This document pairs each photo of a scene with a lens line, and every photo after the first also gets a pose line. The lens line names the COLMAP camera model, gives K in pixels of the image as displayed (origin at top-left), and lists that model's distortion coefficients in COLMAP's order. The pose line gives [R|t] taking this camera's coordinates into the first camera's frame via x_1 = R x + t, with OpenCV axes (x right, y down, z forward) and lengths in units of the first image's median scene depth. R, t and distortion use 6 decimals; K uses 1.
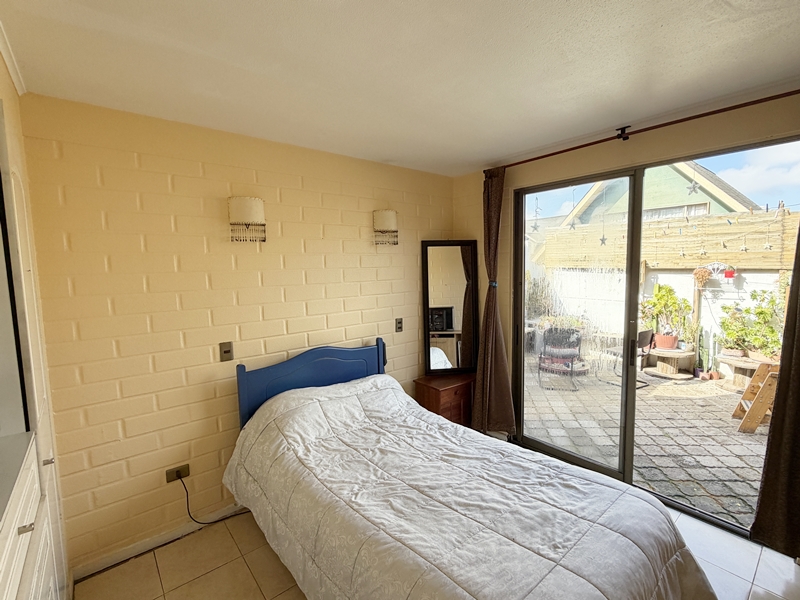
lens RADIAL K [[369.9, 0, 400.0], [0, 369.9, 300.0], [0, 0, 1]] dist [-0.000191, -0.000001]
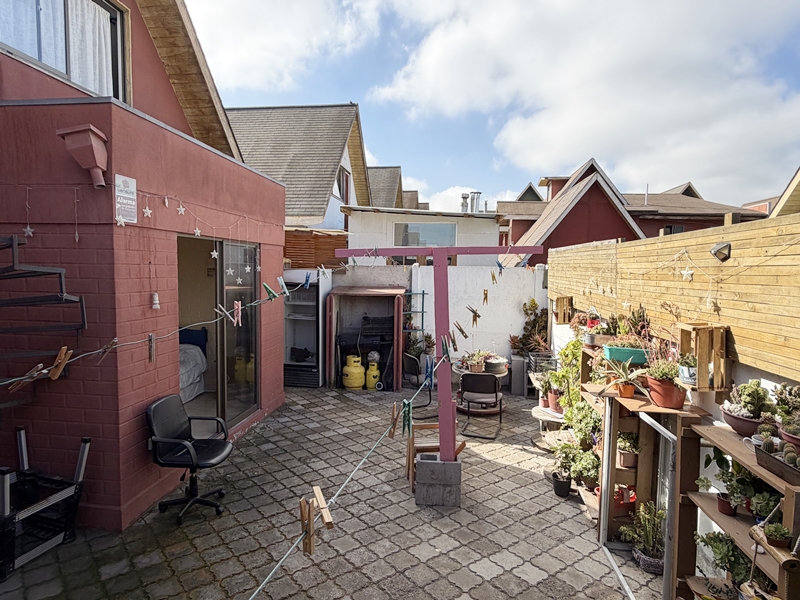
lens RADIAL K [[450.5, 0, 400.0], [0, 450.5, 300.0], [0, 0, 1]] dist [0.001289, 0.000968]
pose [[0.681853, 0.081829, -0.726898, 1.437823], [-0.100603, 0.994771, 0.017615, -0.106201], [0.724538, 0.061117, 0.686520, 0.106996]]
